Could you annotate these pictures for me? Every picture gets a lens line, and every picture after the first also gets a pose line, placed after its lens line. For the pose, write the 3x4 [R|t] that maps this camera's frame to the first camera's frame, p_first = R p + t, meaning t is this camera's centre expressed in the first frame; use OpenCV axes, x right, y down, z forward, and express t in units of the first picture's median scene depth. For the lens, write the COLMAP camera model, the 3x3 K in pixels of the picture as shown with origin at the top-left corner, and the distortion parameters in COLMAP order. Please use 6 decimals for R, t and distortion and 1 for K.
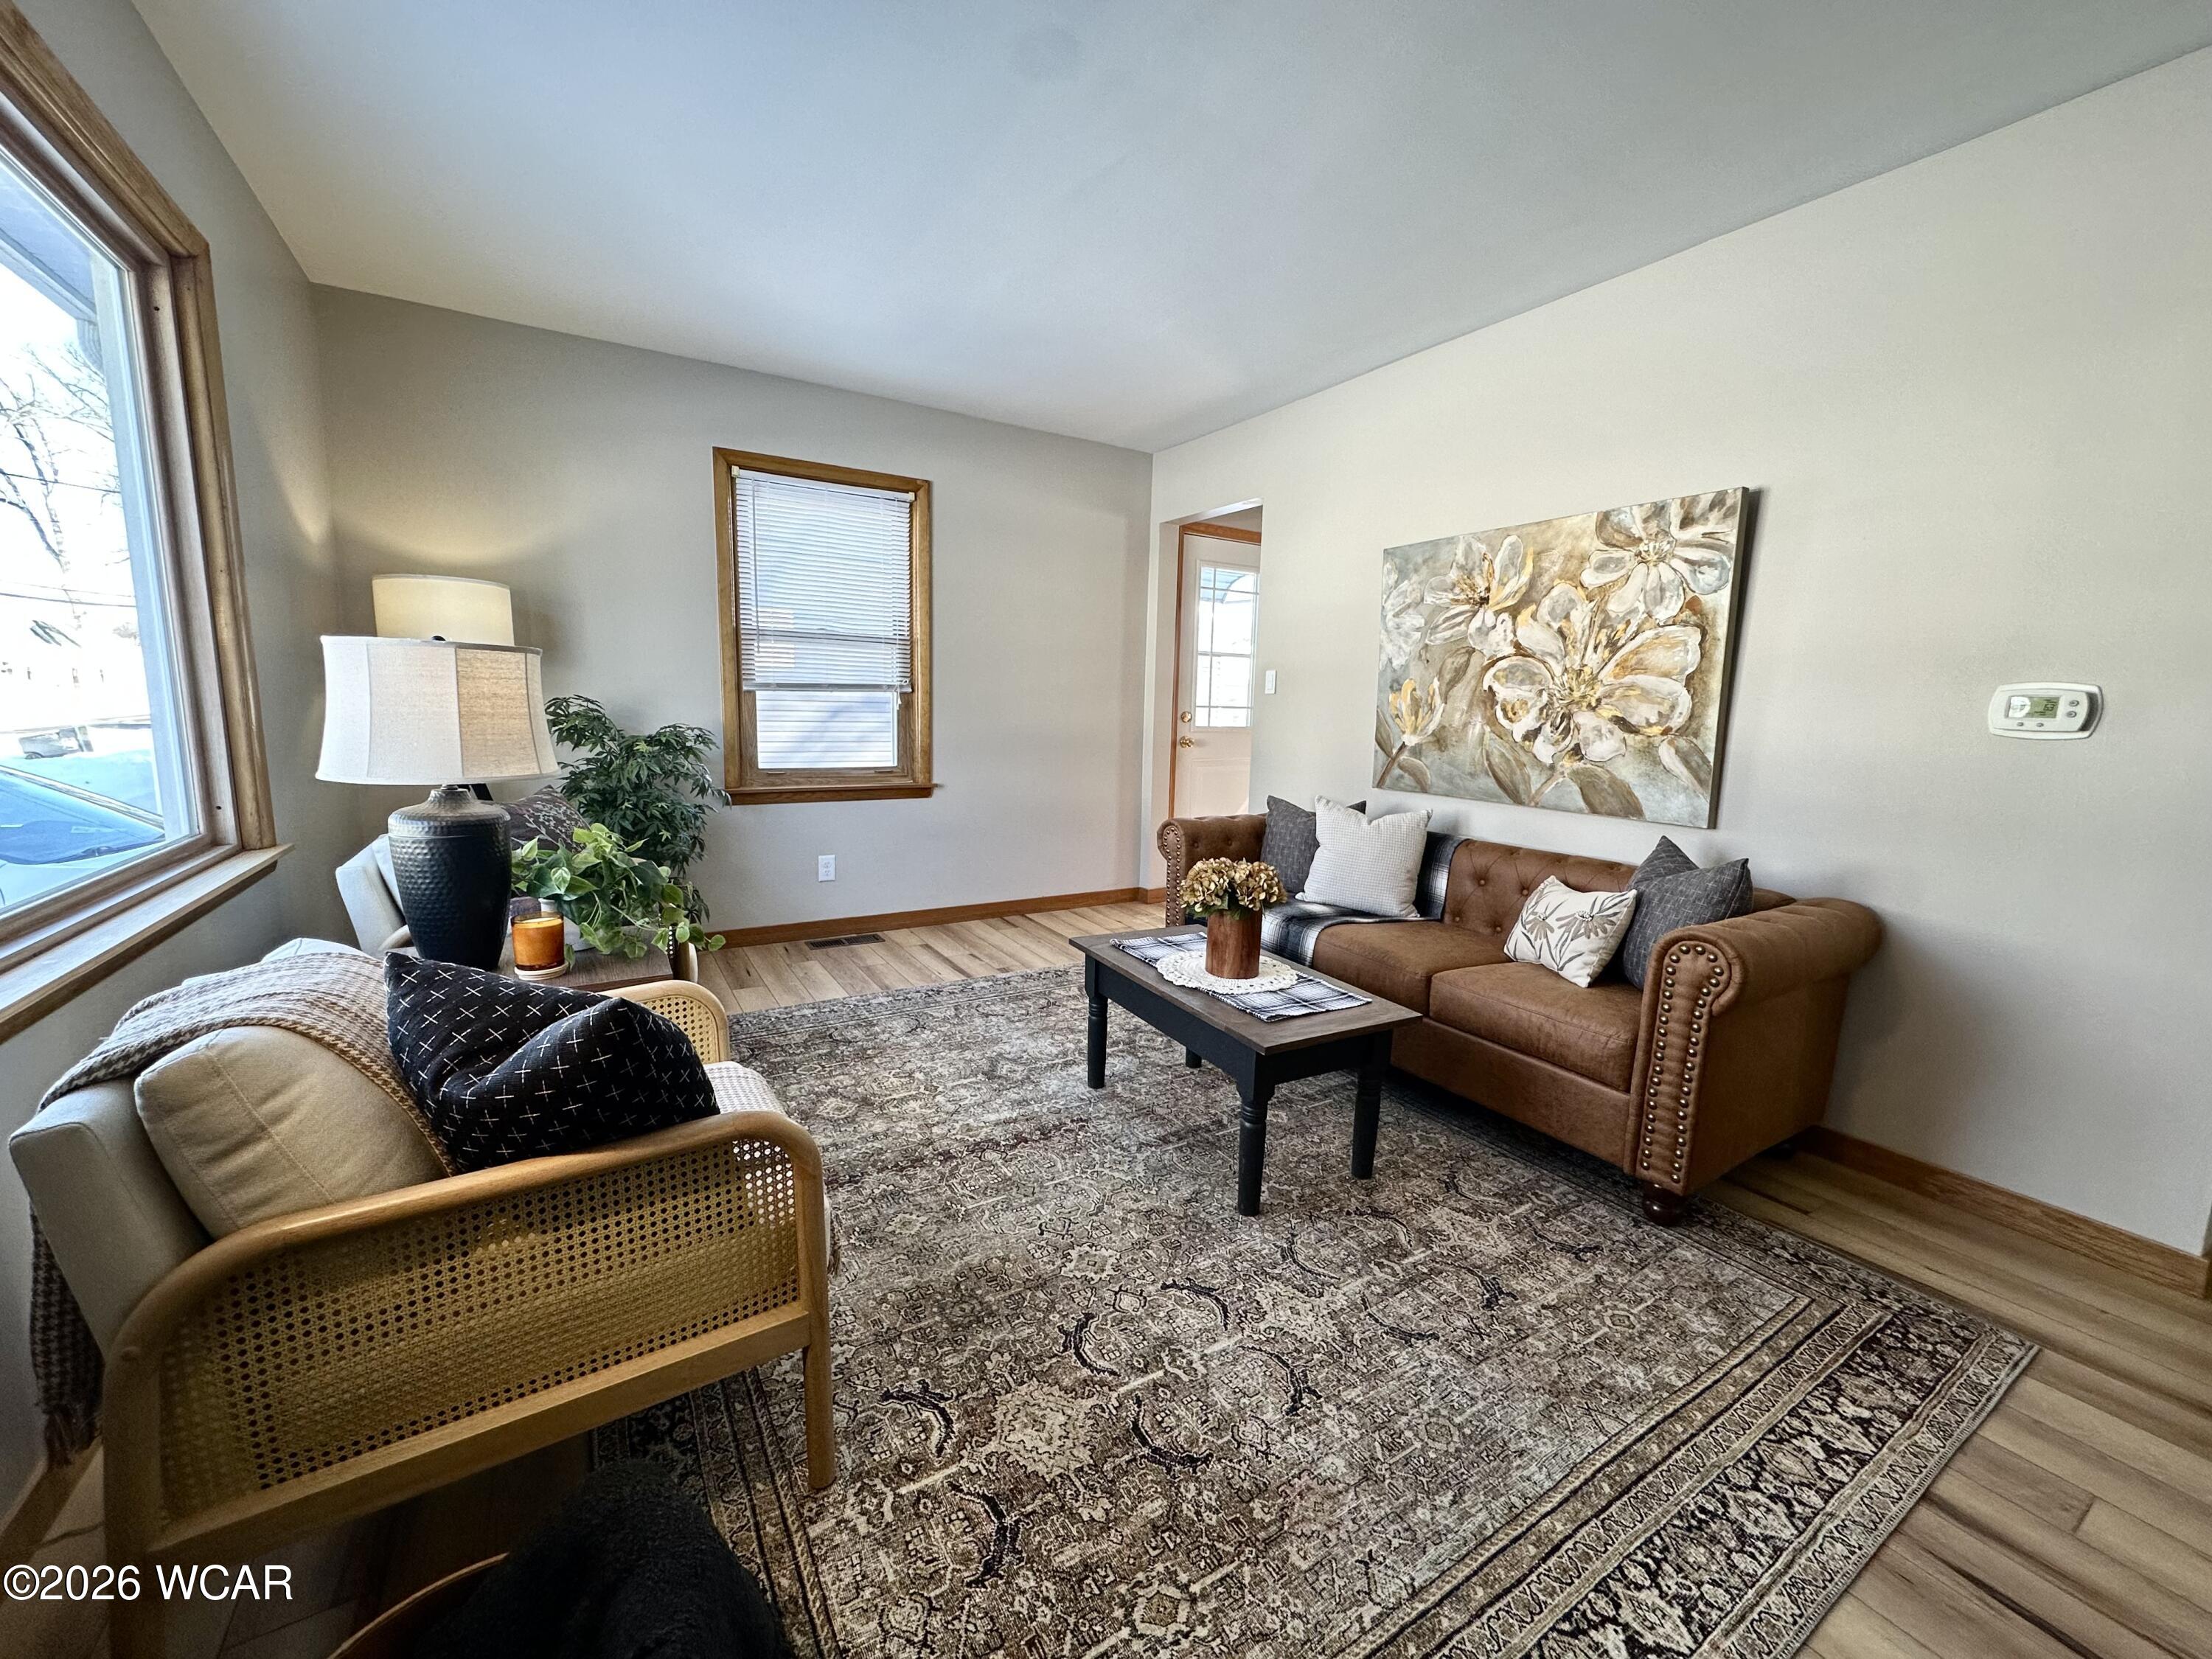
lens RADIAL K [[879.0, 0, 1104.2], [0, 879.0, 830.2], [0, 0, 1]] dist [-0.002313, 0.000228]
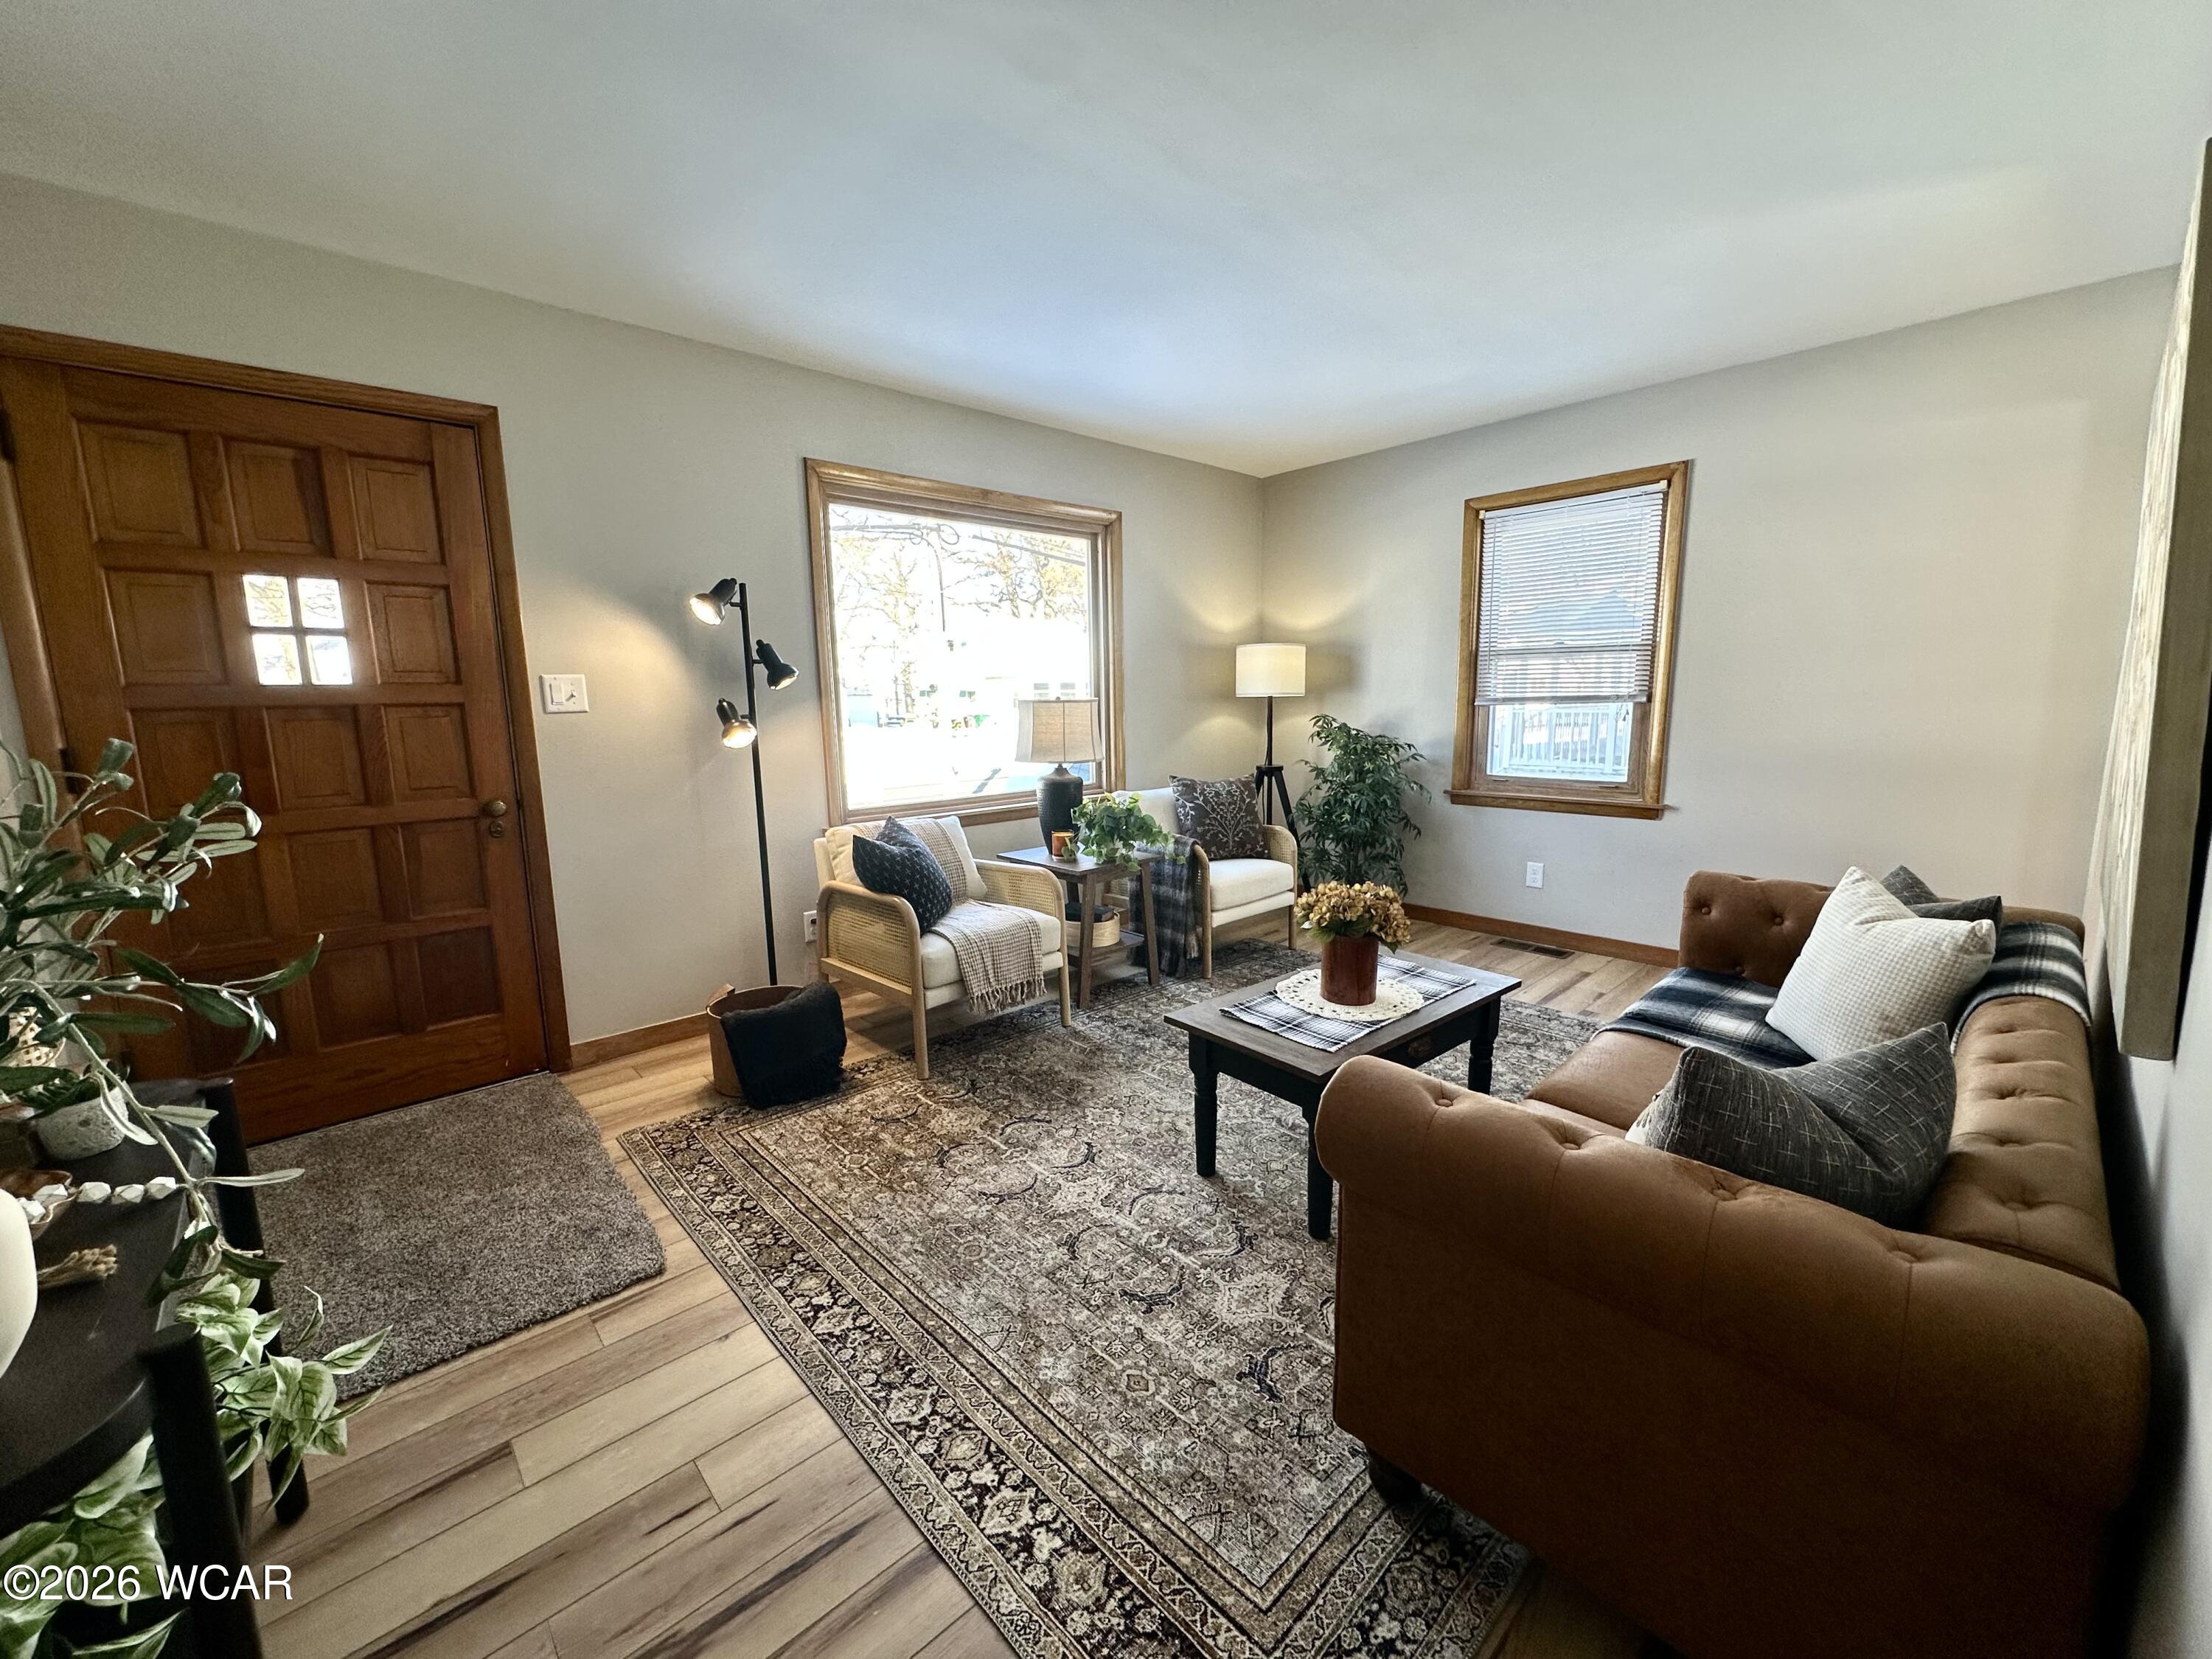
lens RADIAL K [[879.0, 0, 1104.2], [0, 879.0, 830.2], [0, 0, 1]] dist [-0.002313, 0.000228]
pose [[0.195536, 0.121998, -0.973079, 0.858060], [-0.120347, 0.987718, 0.099650, -0.074747], [0.973284, 0.097622, 0.207816, 0.422410]]
